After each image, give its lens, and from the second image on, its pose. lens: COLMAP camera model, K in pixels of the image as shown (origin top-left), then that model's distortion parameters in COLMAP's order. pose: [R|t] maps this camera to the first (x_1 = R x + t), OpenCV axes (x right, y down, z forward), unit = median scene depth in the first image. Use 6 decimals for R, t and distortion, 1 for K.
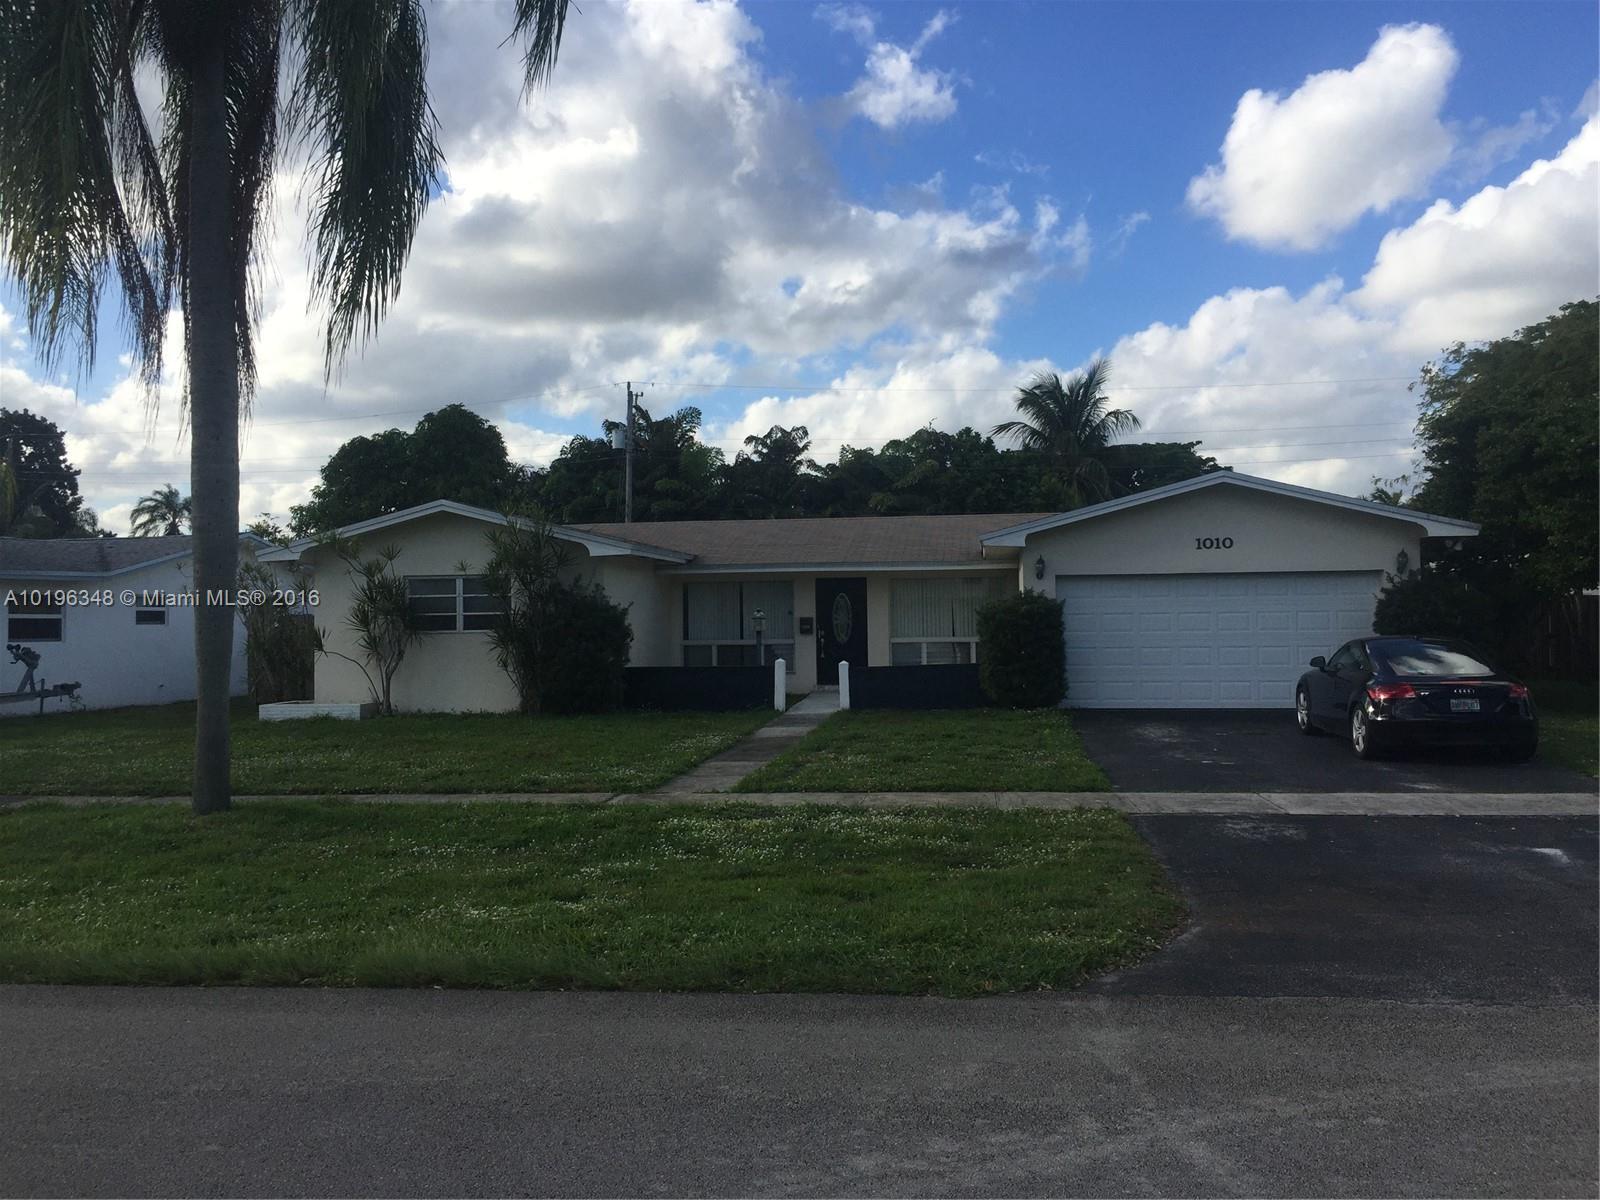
lens RADIAL K [[1380.9, 0, 800.0], [0, 1380.9, 600.0], [0, 0, 1]] dist [0.068009, -0.001825]
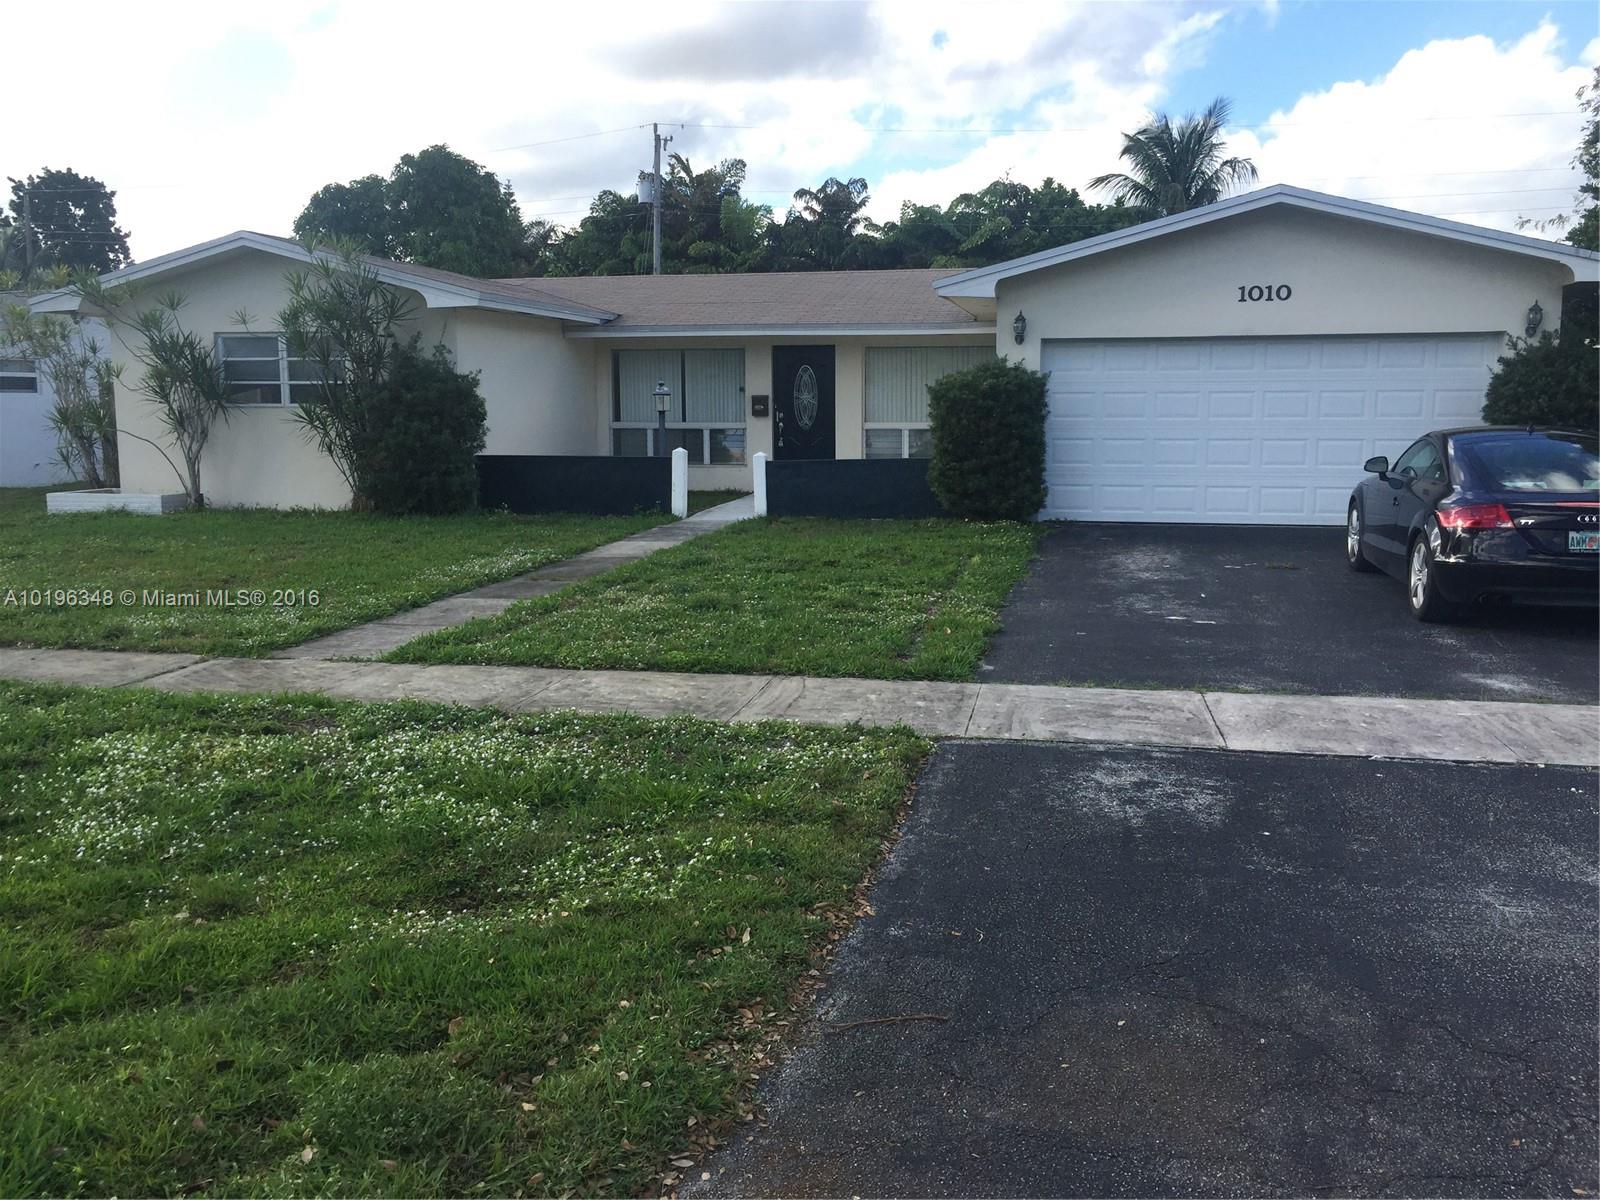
lens RADIAL K [[1369.7, 0, 797.7], [0, 1369.7, 591.6], [0, 0, 1]] dist [0.070345, -0.080821]
pose [[0.995337, 0.025136, -0.093127, 0.105097], [-0.010914, 0.988597, 0.150186, 0.005372], [0.095840, -0.148470, 0.984262, 0.207434]]
